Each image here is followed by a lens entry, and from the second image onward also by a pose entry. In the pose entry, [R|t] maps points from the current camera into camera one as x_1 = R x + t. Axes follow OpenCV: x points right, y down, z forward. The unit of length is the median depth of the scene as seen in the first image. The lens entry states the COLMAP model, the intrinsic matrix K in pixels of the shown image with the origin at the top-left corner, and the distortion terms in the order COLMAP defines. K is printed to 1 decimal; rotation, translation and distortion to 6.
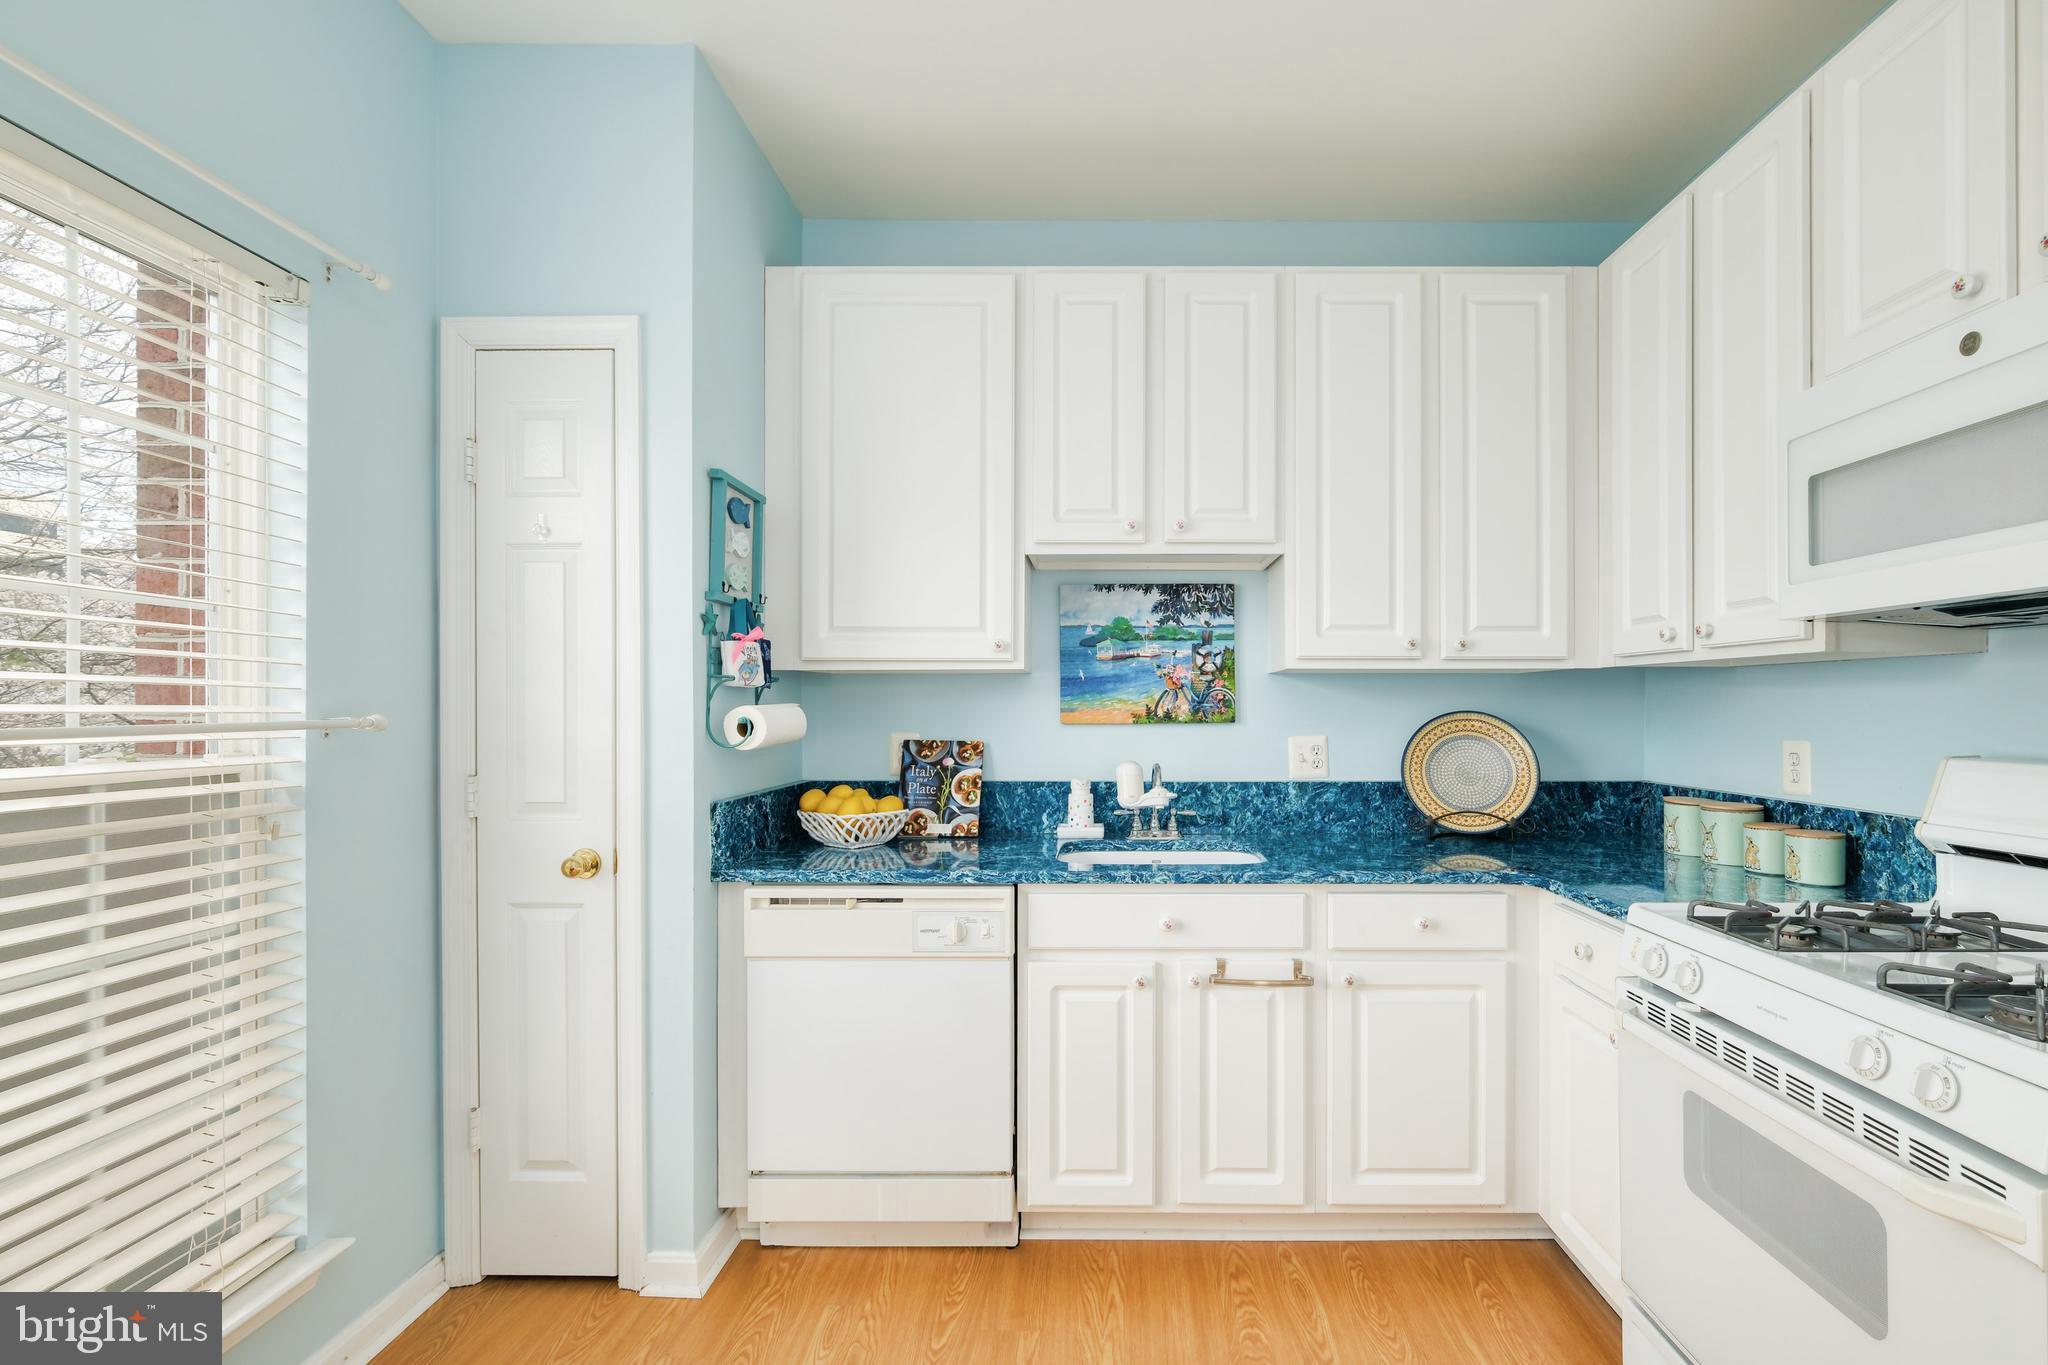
lens RADIAL K [[923.8, 0, 1102.7], [0, 923.8, 699.6], [0, 0, 1]] dist [-0.002135, 0.000439]
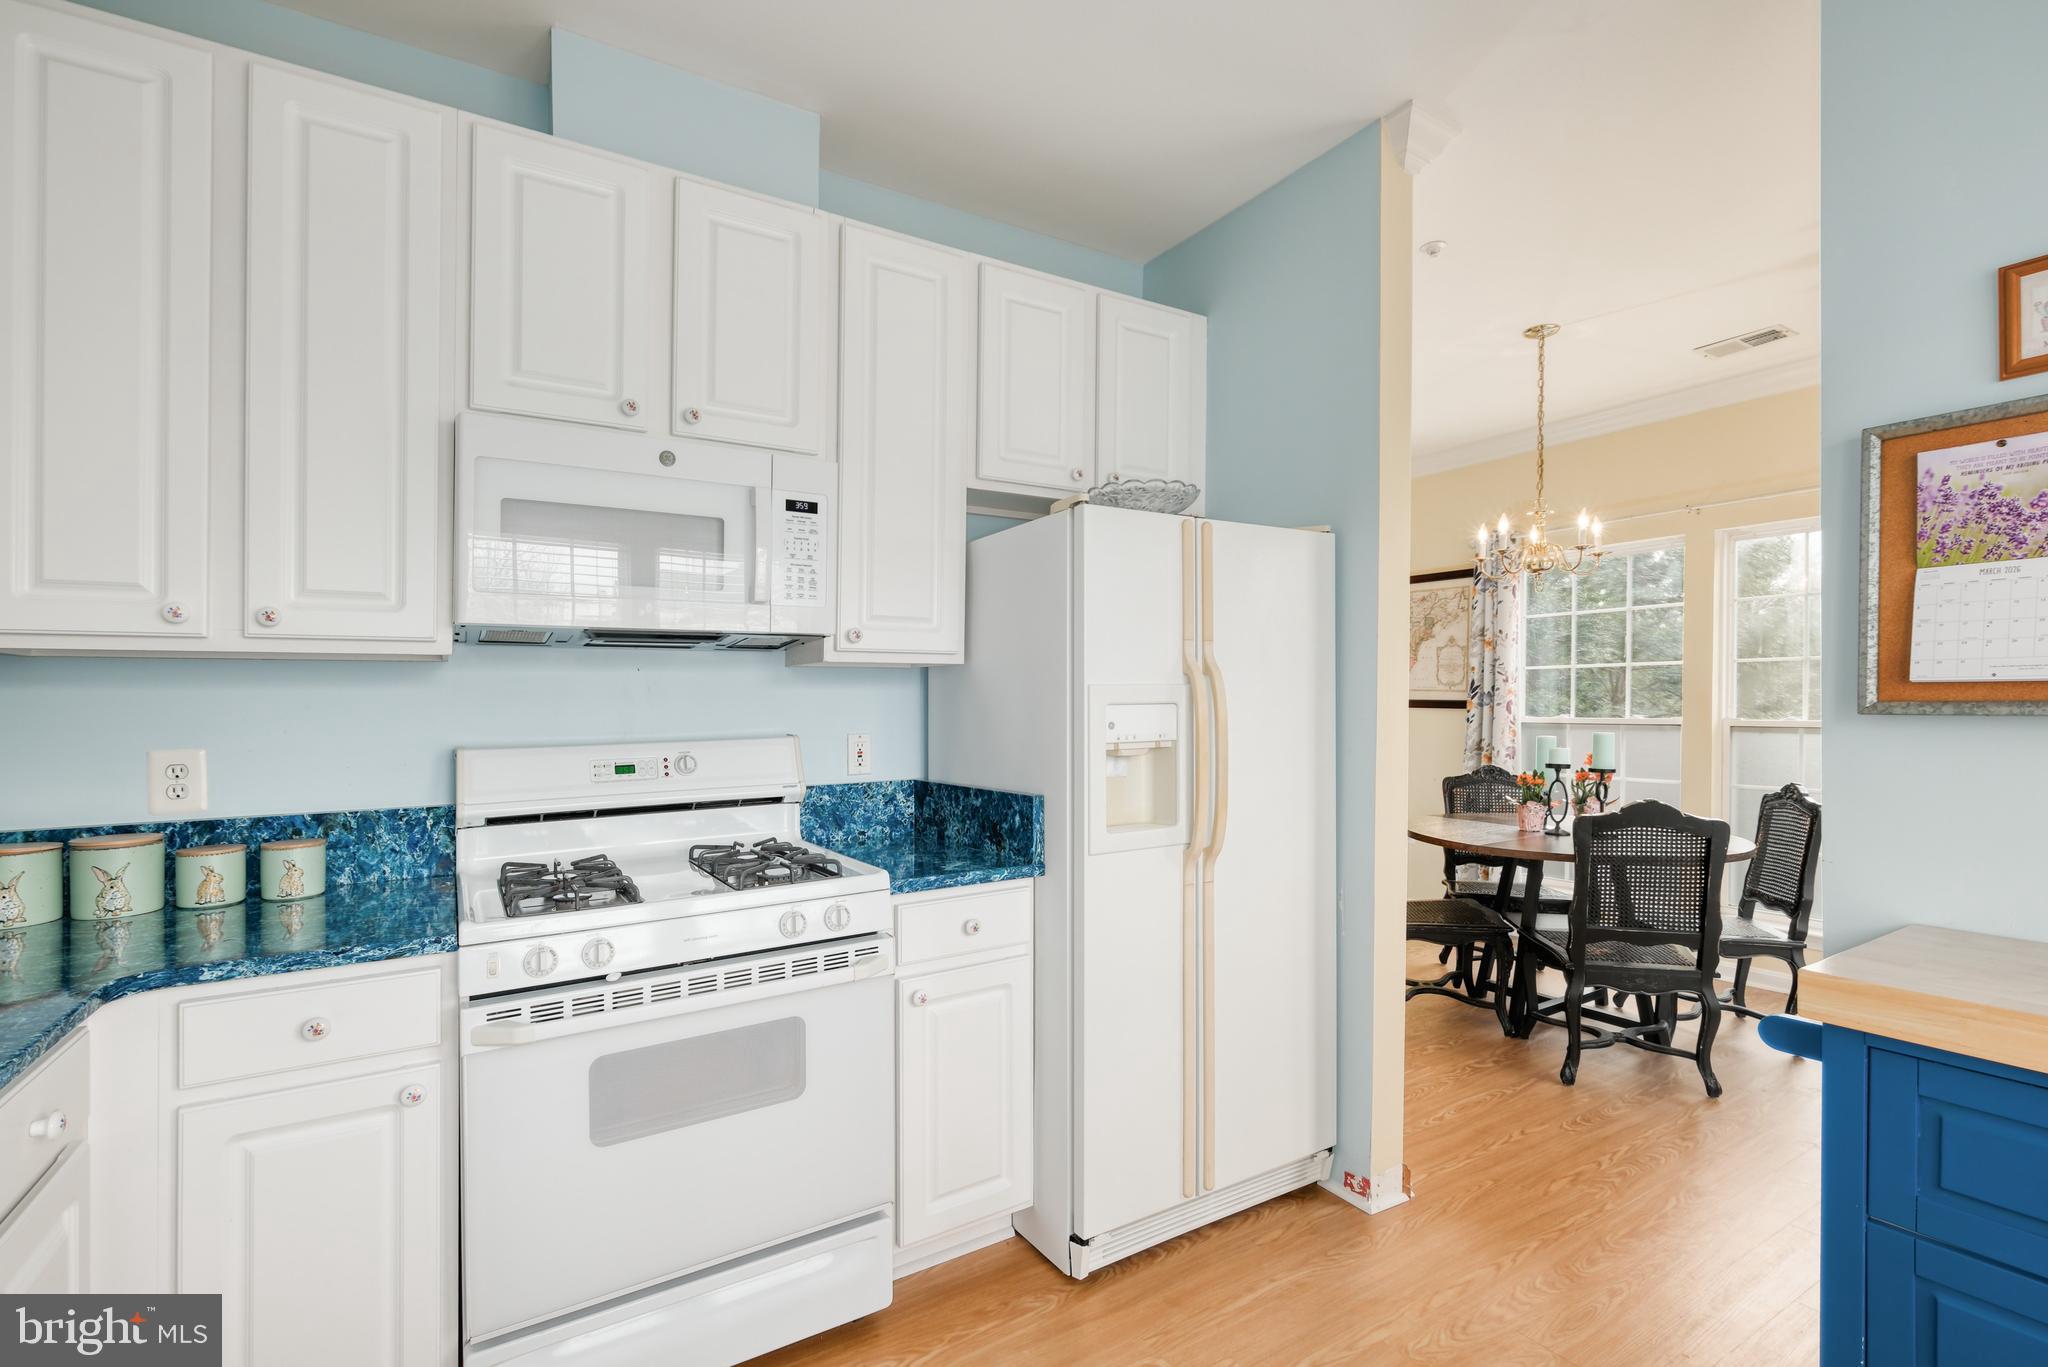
lens RADIAL K [[923.8, 0, 1003.2], [0, 923.8, 709.8], [0, 0, 1]] dist [-0.002135, 0.000439]
pose [[-0.521230, -0.002885, 0.853411, -0.321895], [0.004658, 0.999970, 0.006225, 0.005198], [-0.853403, 0.007220, -0.521201, 0.691173]]
